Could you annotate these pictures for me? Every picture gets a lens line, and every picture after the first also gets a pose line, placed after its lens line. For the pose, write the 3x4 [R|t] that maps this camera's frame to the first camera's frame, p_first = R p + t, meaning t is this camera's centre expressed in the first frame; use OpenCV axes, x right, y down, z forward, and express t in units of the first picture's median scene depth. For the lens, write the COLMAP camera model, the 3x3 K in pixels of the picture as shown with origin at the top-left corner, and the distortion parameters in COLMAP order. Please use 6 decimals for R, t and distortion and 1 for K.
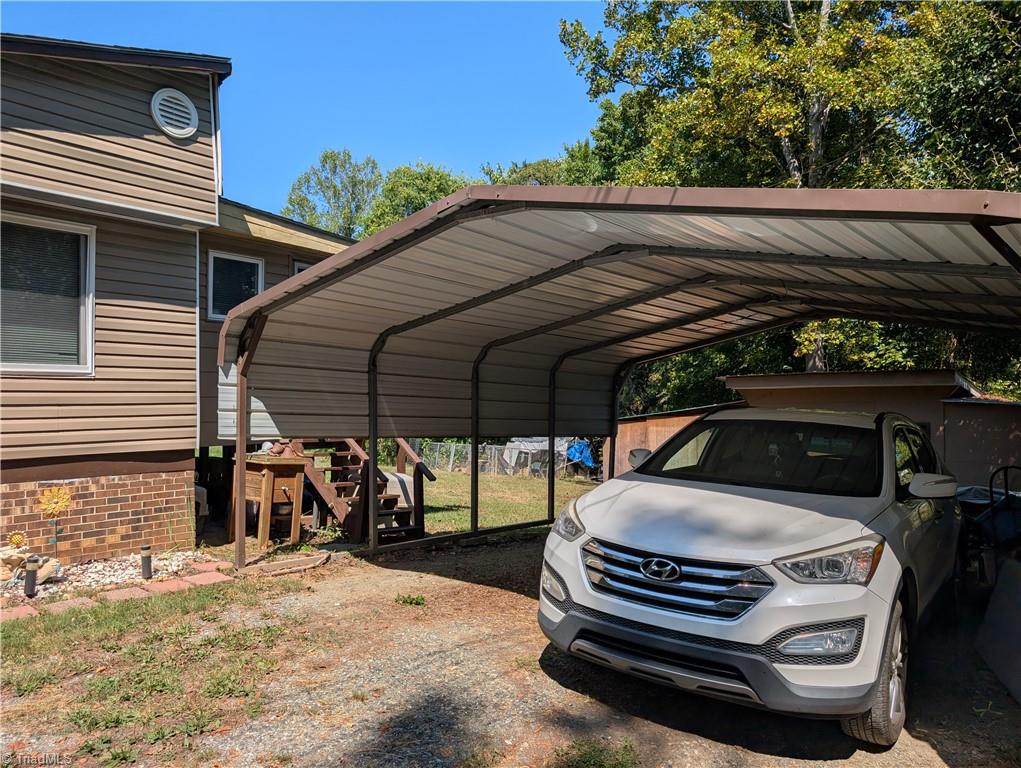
lens RADIAL K [[737.3, 0, 512.6], [0, 737.3, 389.3], [0, 0, 1]] dist [0.013951, -0.010492]
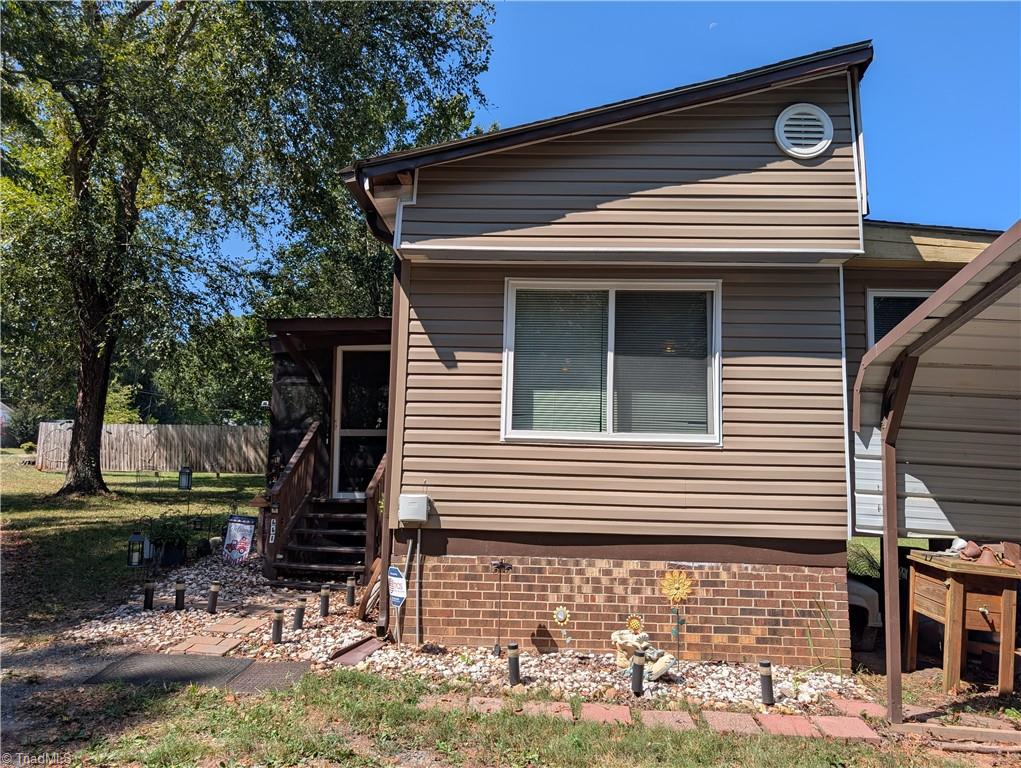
lens RADIAL K [[737.3, 0, 512.6], [0, 737.3, 389.3], [0, 0, 1]] dist [0.013951, -0.010492]
pose [[0.591395, -0.069319, -0.803397, -0.000761], [-0.012312, 0.995406, -0.094949, 0.000769], [0.806288, 0.066044, 0.587824, 0.273253]]
